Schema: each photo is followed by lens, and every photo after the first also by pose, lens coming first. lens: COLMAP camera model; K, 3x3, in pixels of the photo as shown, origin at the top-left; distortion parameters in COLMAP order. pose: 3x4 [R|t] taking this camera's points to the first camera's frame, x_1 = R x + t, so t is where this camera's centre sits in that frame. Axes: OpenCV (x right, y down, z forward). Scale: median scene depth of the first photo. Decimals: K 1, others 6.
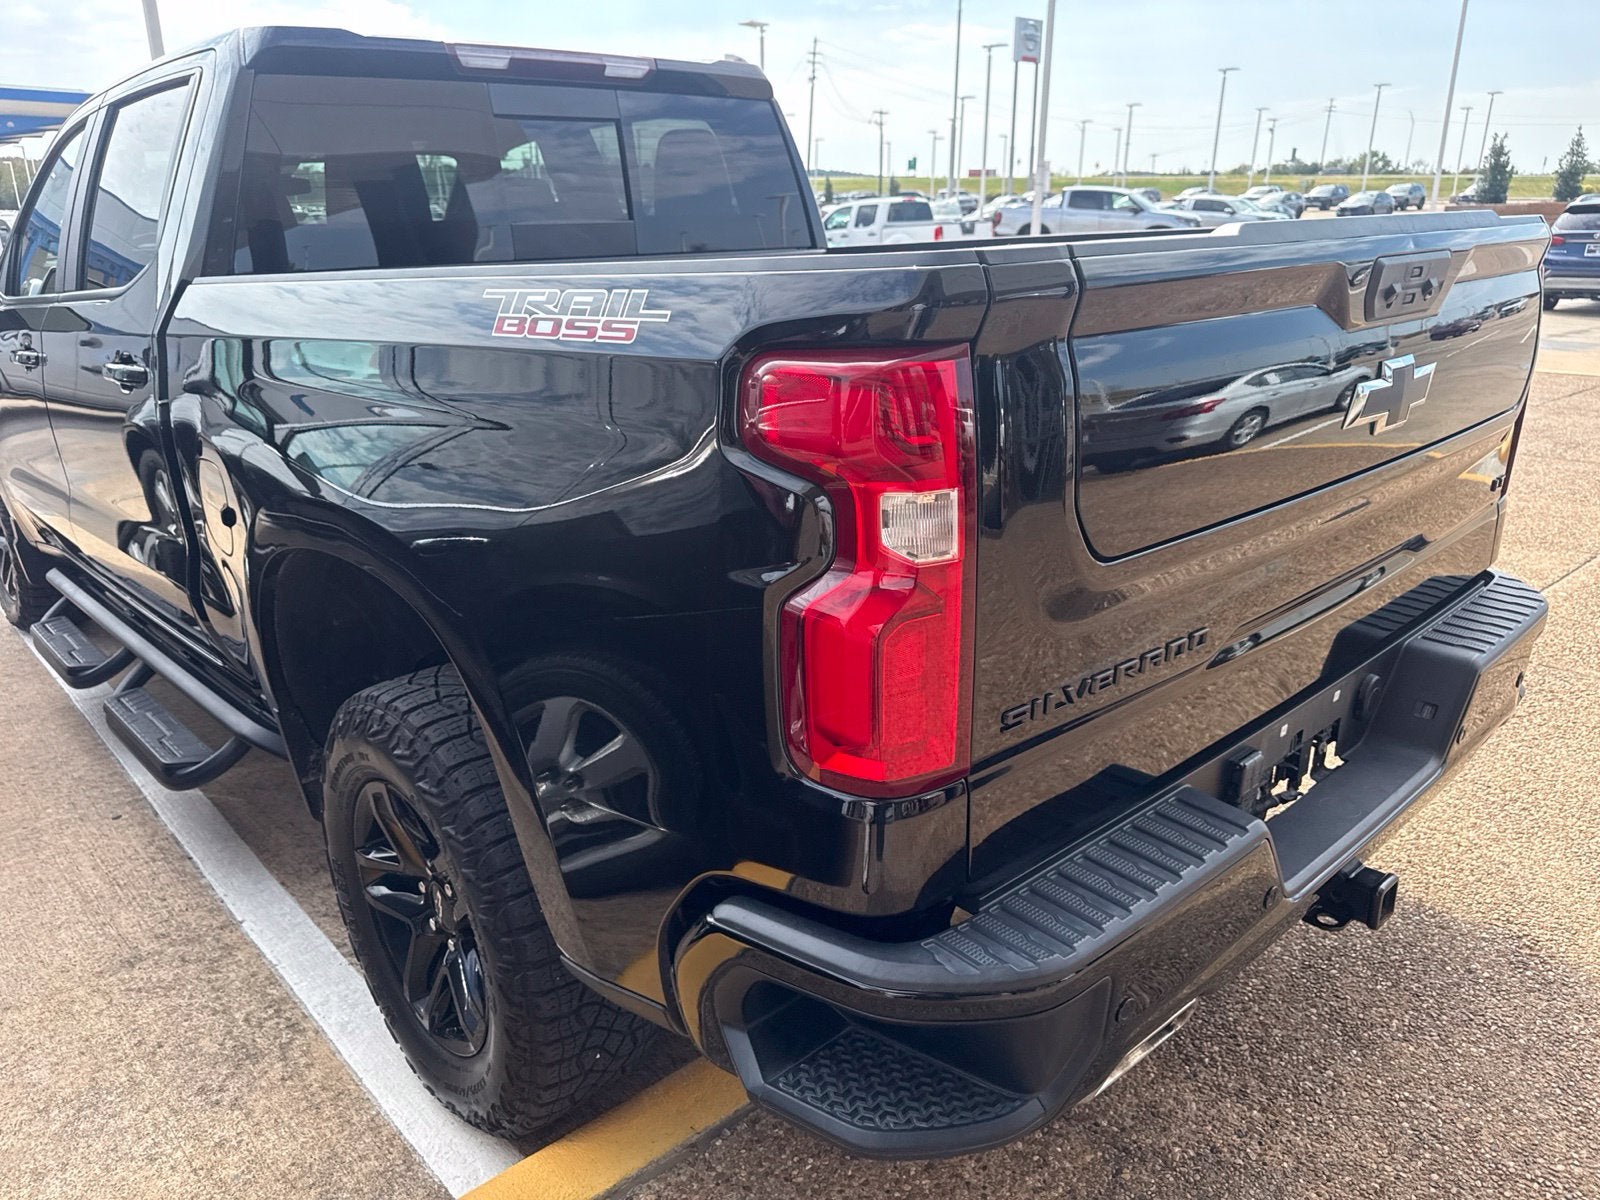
lens RADIAL K [[1165.6, 0, 800.0], [0, 1165.6, 600.0], [0, 0, 1]] dist [0.022069, -0.023515]
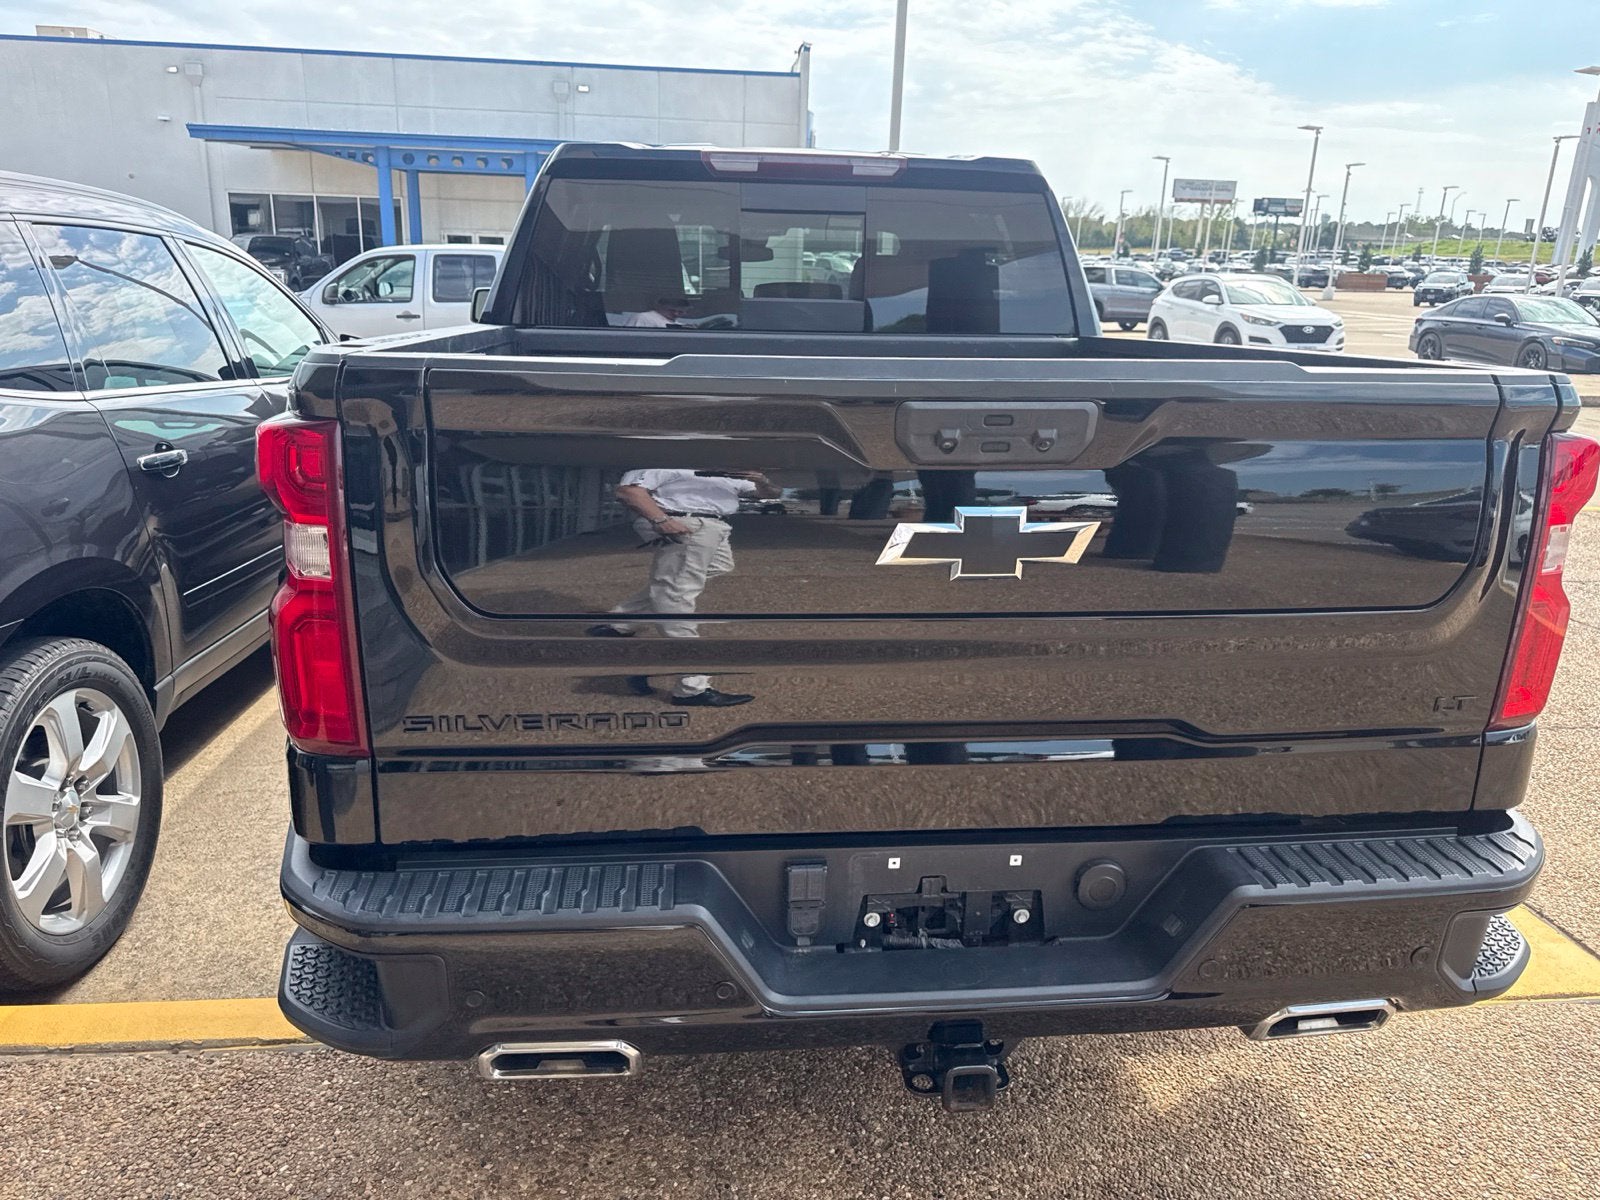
lens RADIAL K [[1150.3, 0, 800.9], [0, 1150.3, 589.1], [0, 0, 1]] dist [0.004958, -0.007515]
pose [[0.813109, 0.201173, -0.546245, 0.518306], [-0.224704, 0.974125, 0.024272, -0.073803], [0.536993, 0.103008, 0.837274, 0.077342]]
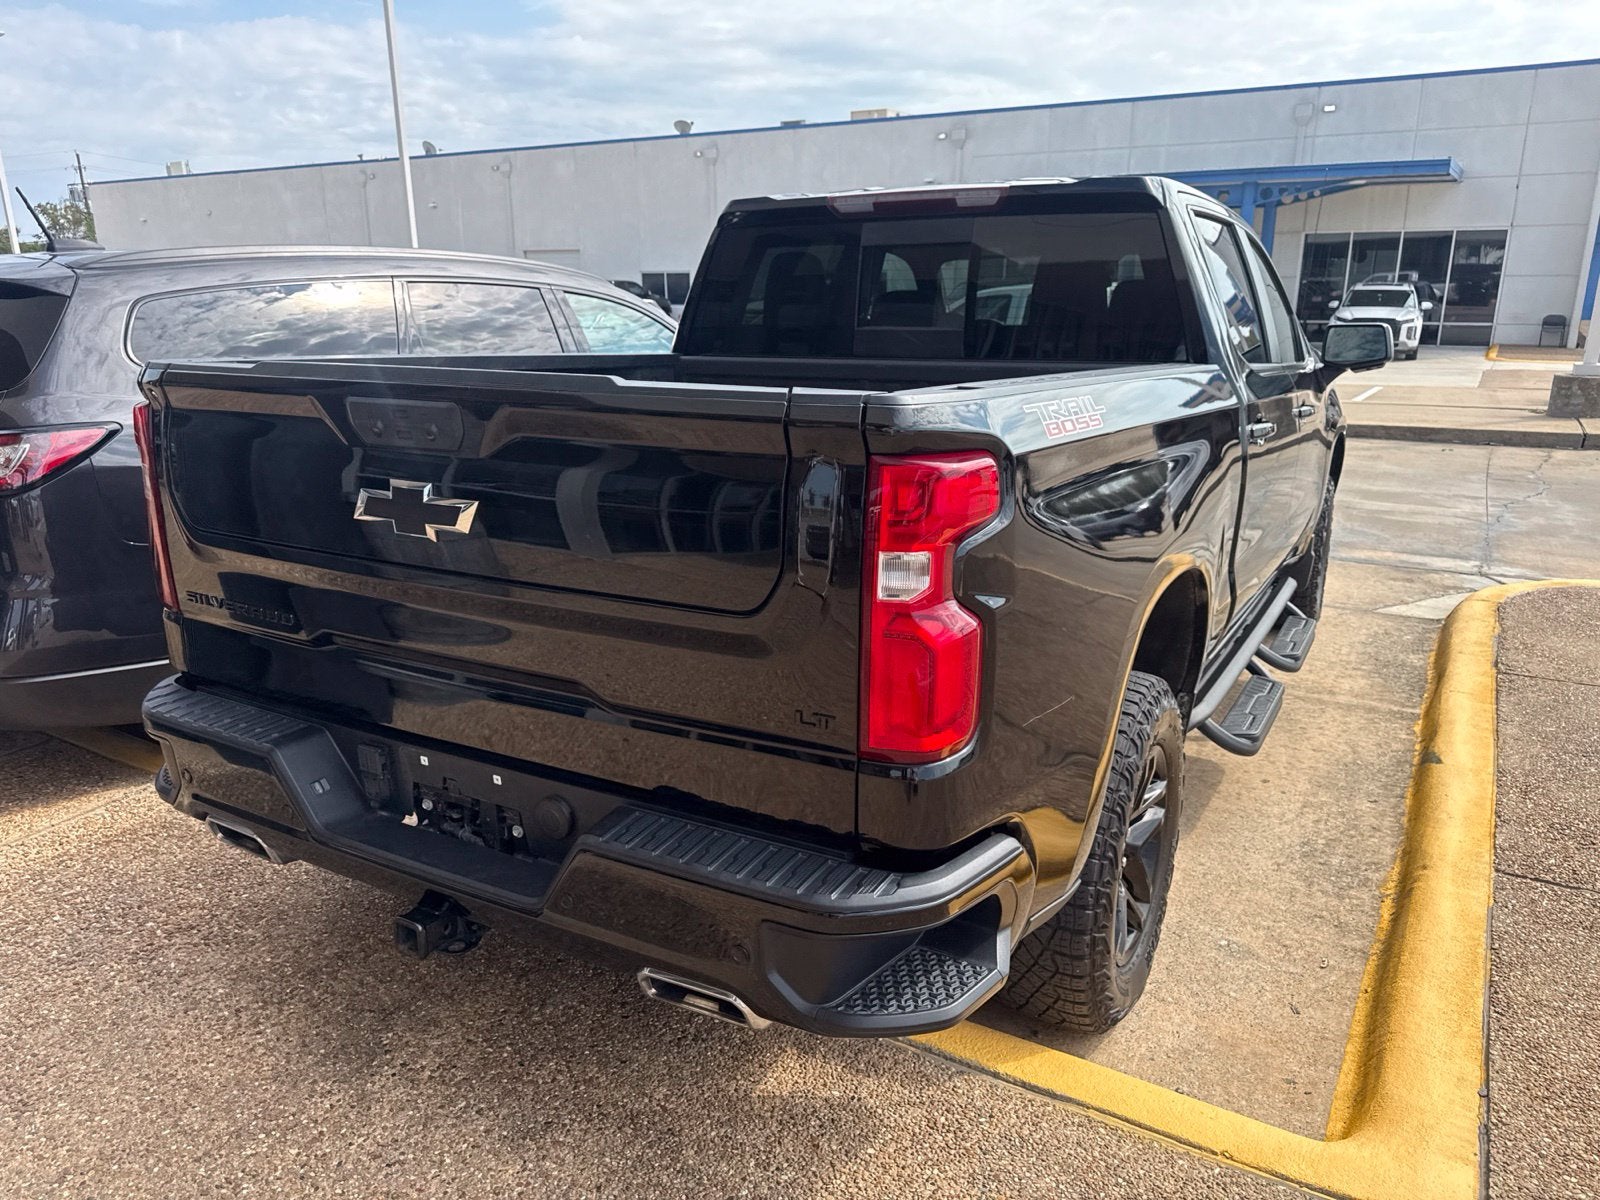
lens RADIAL K [[1152.7, 0, 799.6], [0, 1152.7, 609.1], [0, 0, 1]] dist [0.008947, -0.010293]
pose [[0.309123, 0.274223, -0.910629, 1.021304], [-0.300474, 0.936640, 0.180057, -0.243453], [0.902307, 0.217961, 0.371934, 0.541662]]
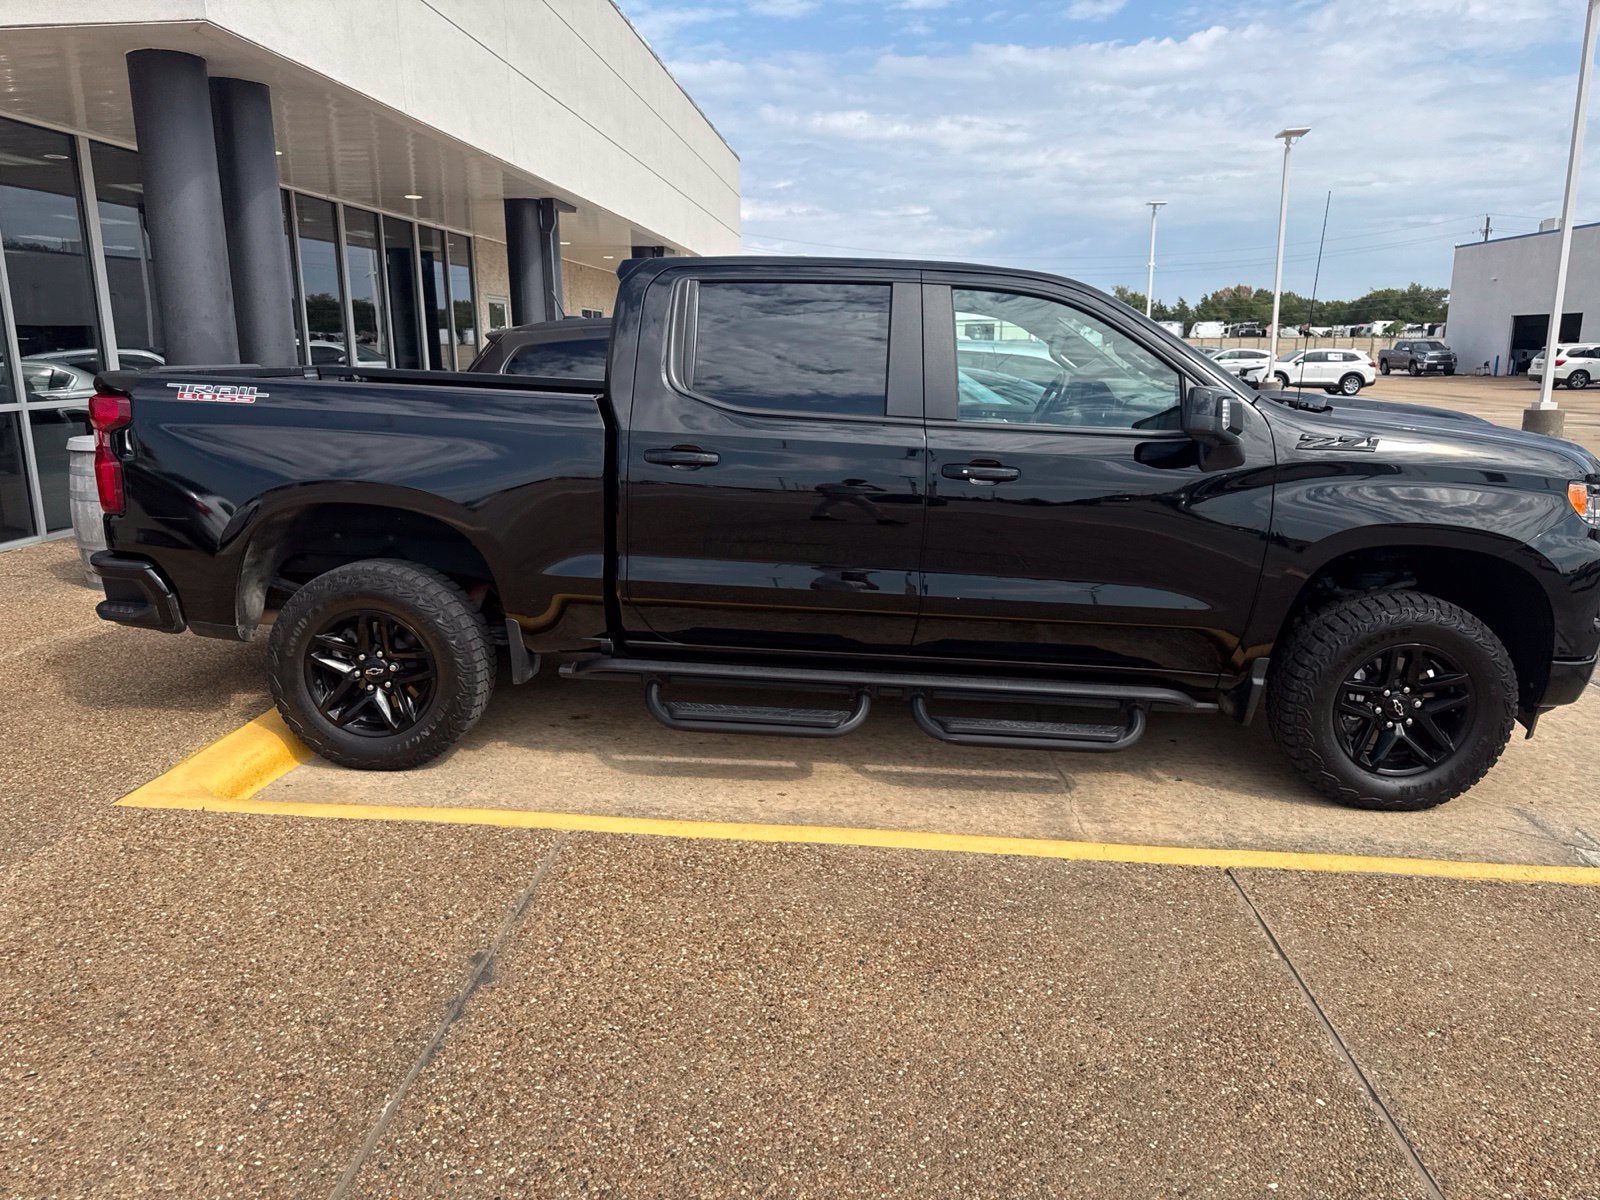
lens RADIAL K [[1165.6, 0, 800.0], [0, 1165.6, 600.0], [0, 0, 1]] dist [0.022069, -0.023515]
pose [[-0.719294, 0.164775, -0.674882, 0.938536], [-0.208742, 0.875309, 0.436188, -0.876740], [0.662604, 0.454624, -0.595209, 2.489204]]
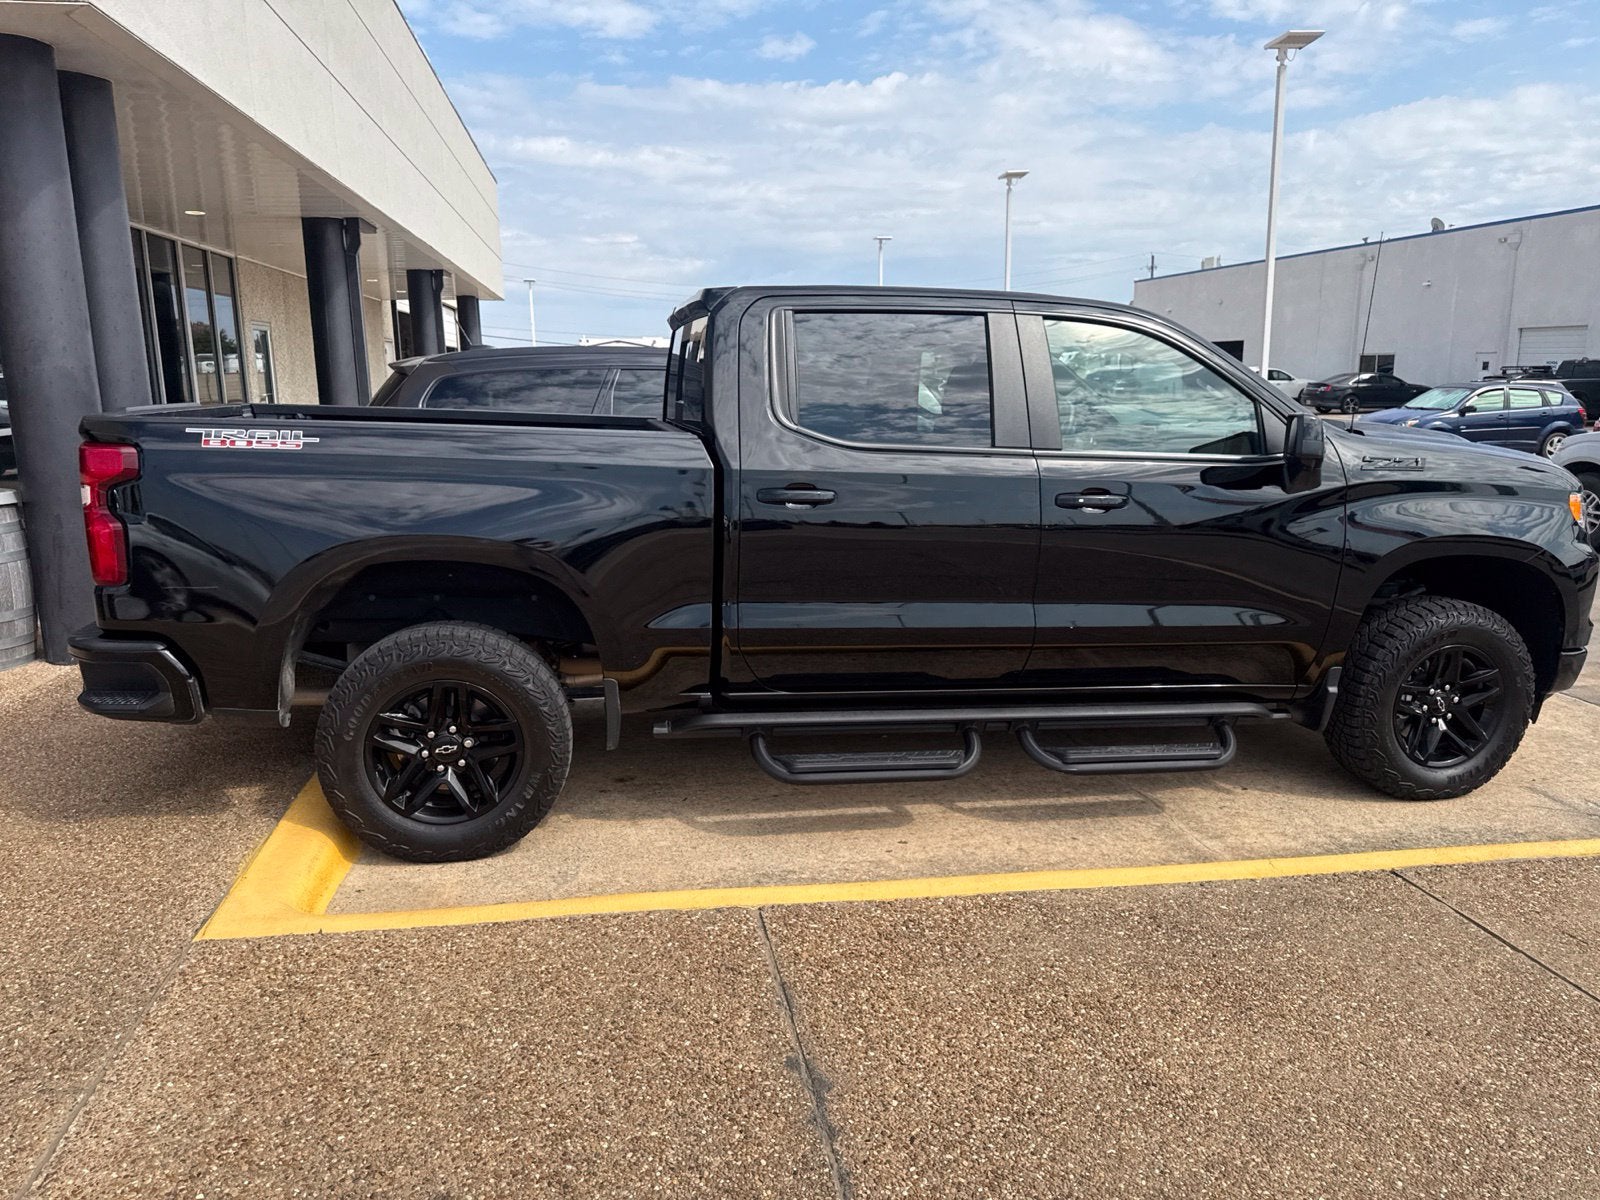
lens RADIAL K [[1165.6, 0, 800.0], [0, 1165.6, 600.0], [0, 0, 1]] dist [0.022069, -0.023515]
pose [[-0.527932, 0.183750, -0.829171, 1.203006], [-0.254338, 0.897300, 0.360784, -0.748600], [0.810309, 0.401359, -0.426979, 2.067054]]
